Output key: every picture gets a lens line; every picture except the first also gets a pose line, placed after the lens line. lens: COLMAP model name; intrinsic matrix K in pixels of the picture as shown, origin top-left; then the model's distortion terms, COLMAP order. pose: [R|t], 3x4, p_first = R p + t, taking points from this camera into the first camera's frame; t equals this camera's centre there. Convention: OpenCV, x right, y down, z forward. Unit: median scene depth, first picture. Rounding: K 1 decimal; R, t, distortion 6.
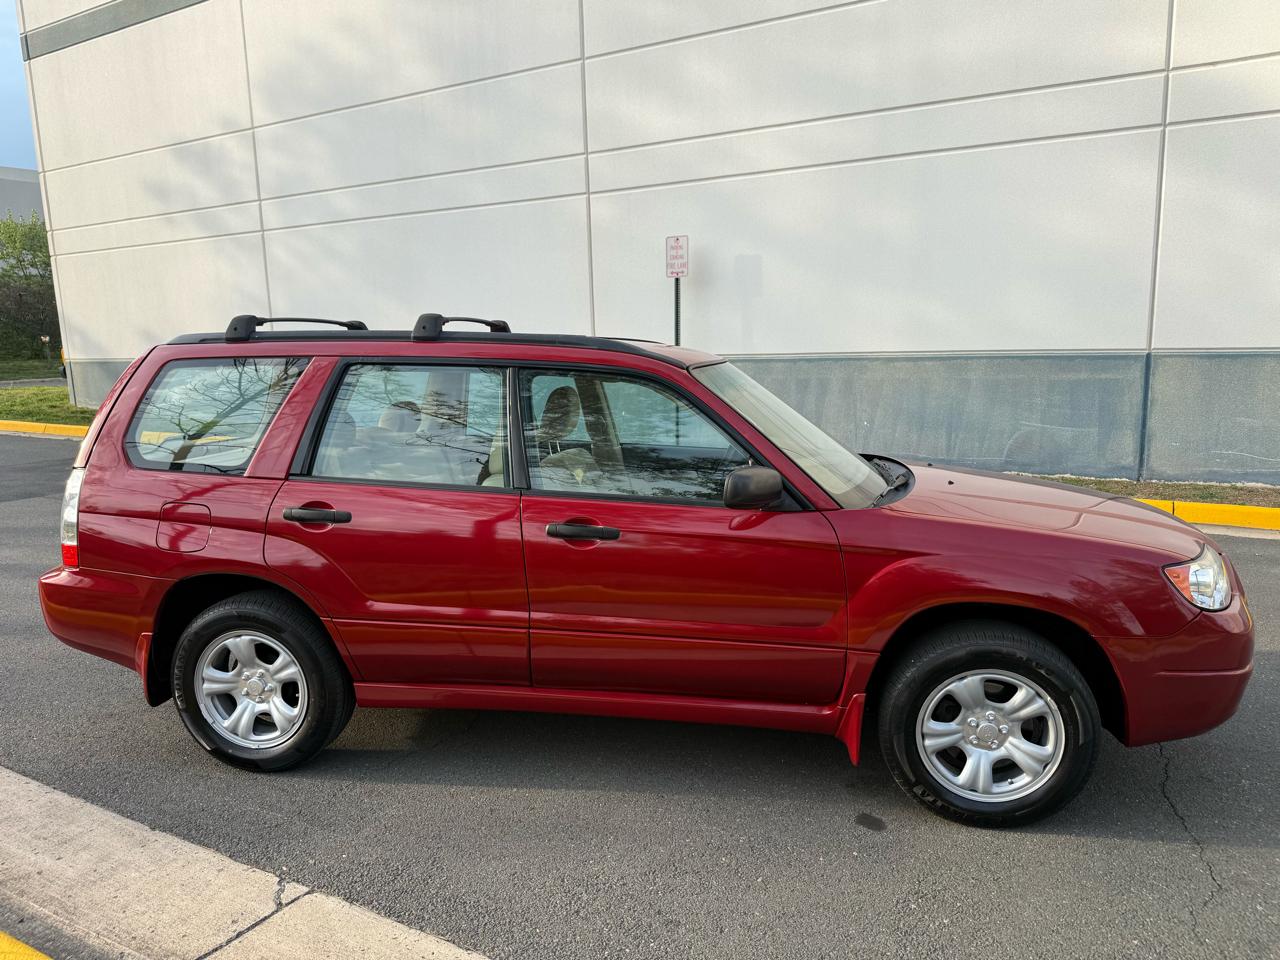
lens RADIAL K [[921.3, 0, 641.9], [0, 921.3, 474.8], [0, 0, 1]] dist [0.005074, -0.011688]
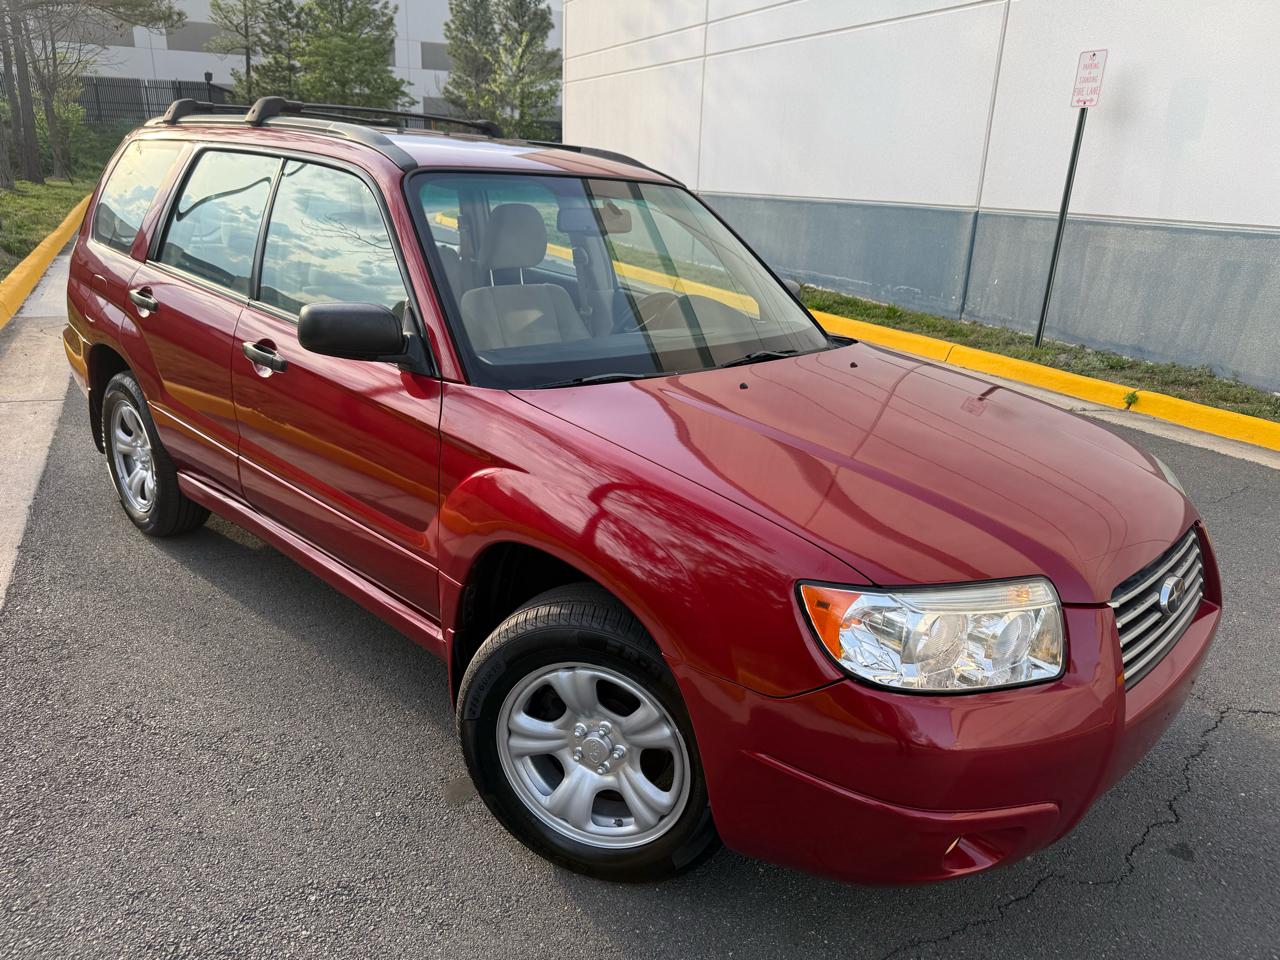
lens RADIAL K [[921.3, 0, 636.7], [0, 921.3, 488.2], [0, 0, 1]] dist [0.005074, -0.011688]
pose [[0.816952, 0.237507, -0.525527, 0.217320], [-0.147310, 0.966969, 0.208014, -0.015200], [0.557574, -0.092522, 0.824955, 0.142038]]
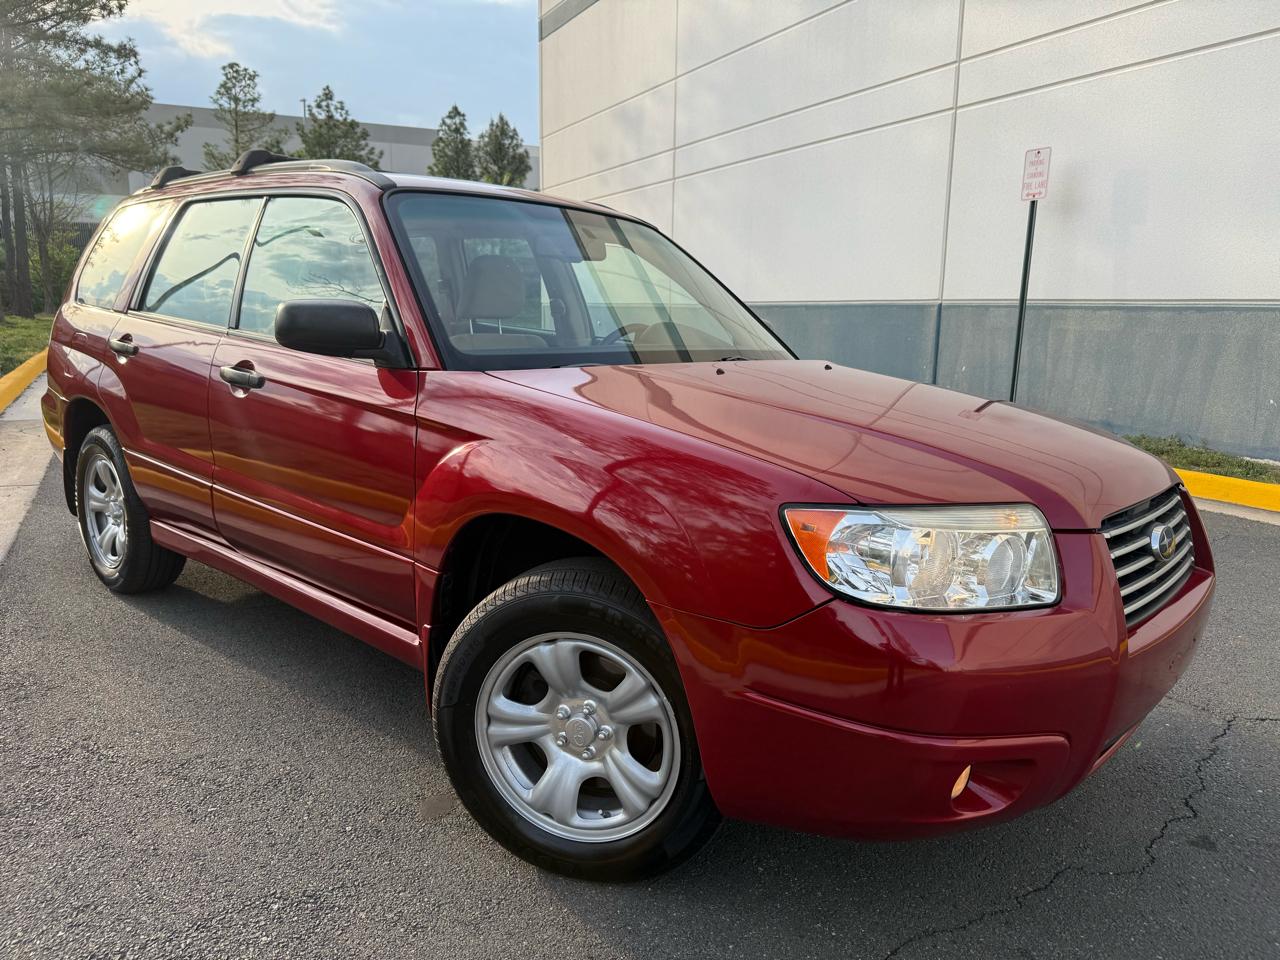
lens RADIAL K [[921.3, 0, 636.3], [0, 921.3, 482.5], [0, 0, 1]] dist [0.005074, -0.011688]
pose [[0.831778, 0.139073, -0.537405, 0.222765], [-0.122047, 0.990236, 0.067359, 0.017567], [0.541525, 0.009561, 0.840630, 0.143313]]
